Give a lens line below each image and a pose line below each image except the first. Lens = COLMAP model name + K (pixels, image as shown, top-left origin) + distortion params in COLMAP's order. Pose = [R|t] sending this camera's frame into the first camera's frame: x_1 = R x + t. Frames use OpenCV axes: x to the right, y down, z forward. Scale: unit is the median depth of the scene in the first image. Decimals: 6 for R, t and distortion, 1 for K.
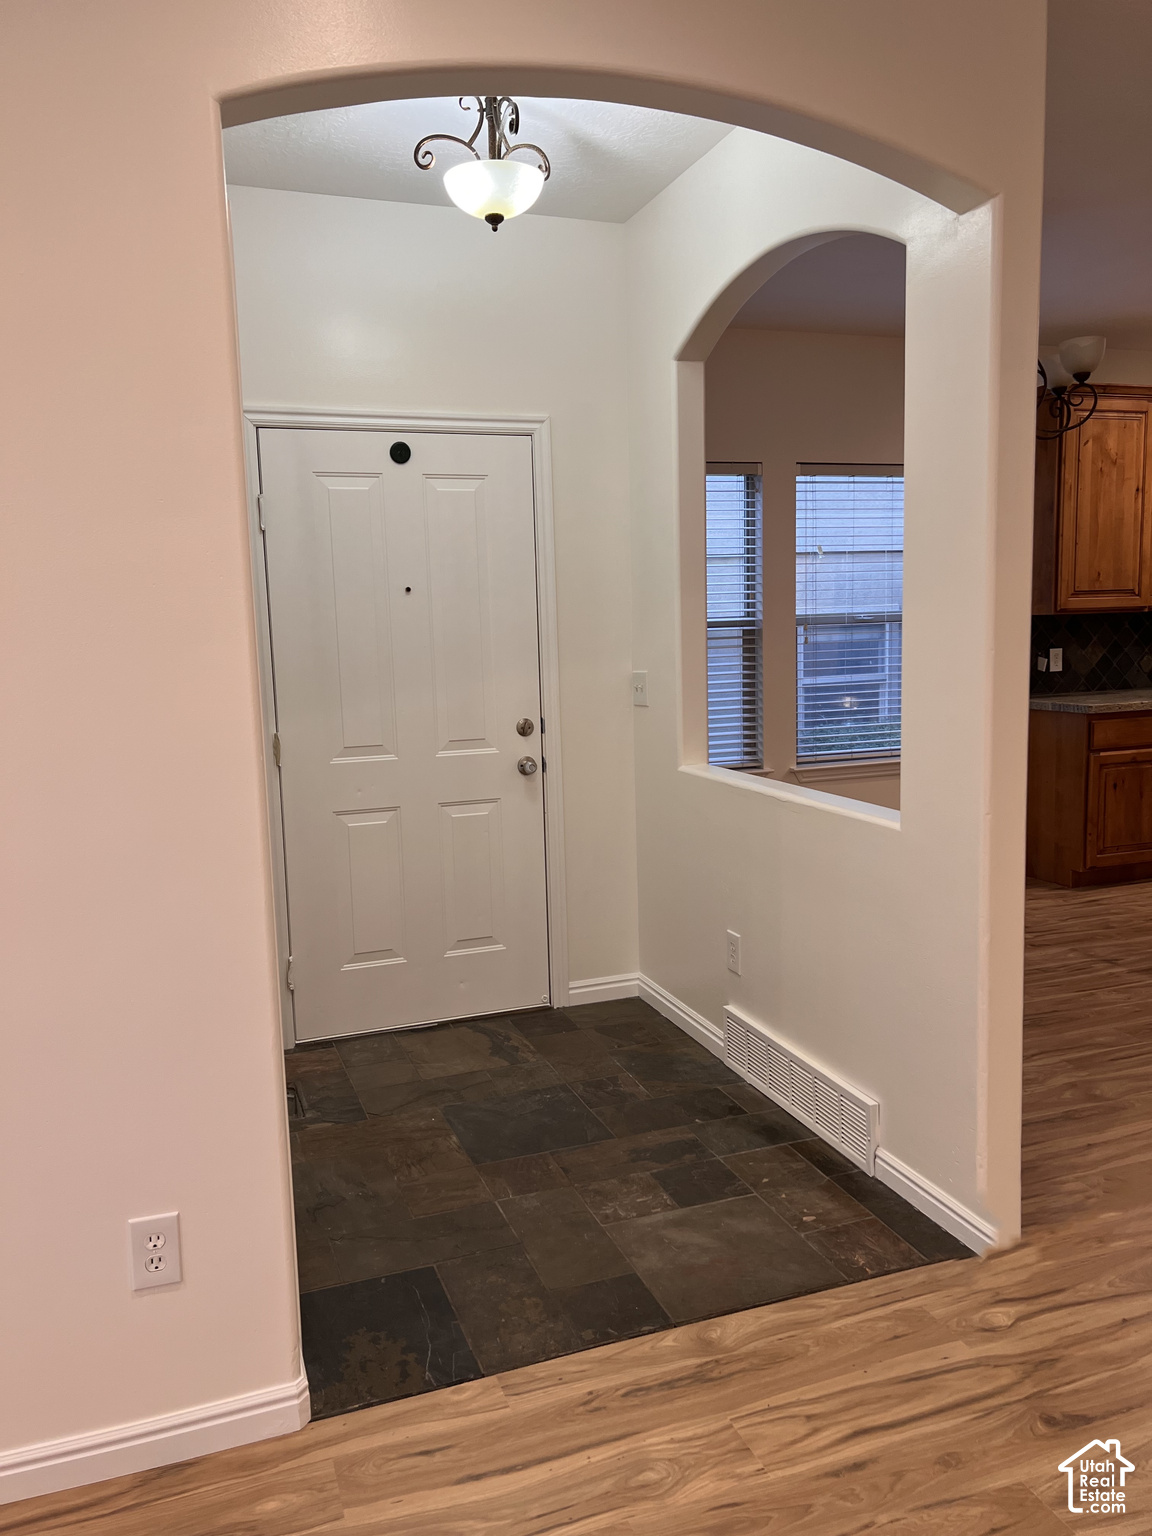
lens RADIAL K [[1168.6, 0, 578.5], [0, 1168.6, 759.7], [0, 0, 1]] dist [0.007941, -0.004954]
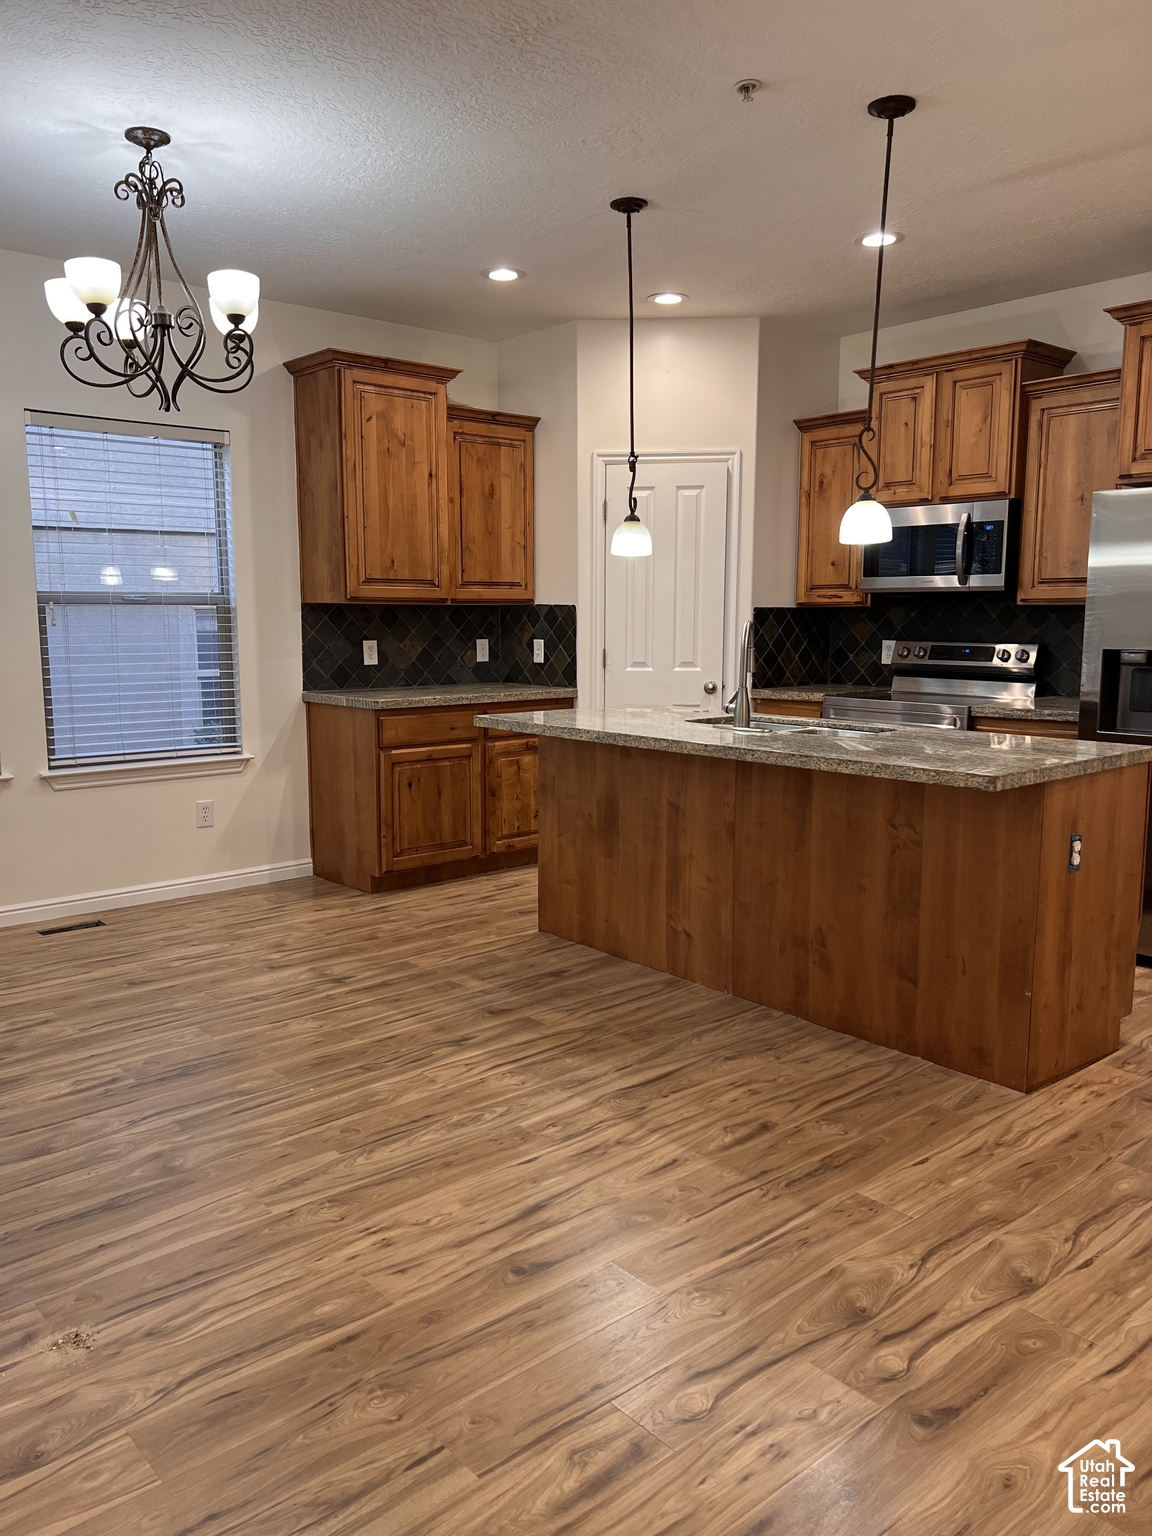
lens RADIAL K [[1168.6, 0, 568.7], [0, 1168.6, 776.2], [0, 0, 1]] dist [0.007941, -0.004954]
pose [[0.925669, -0.023173, 0.377624, 0.220727], [0.016739, 0.999654, 0.020310, -0.002028], [-0.377964, -0.012480, 0.925736, 0.070664]]
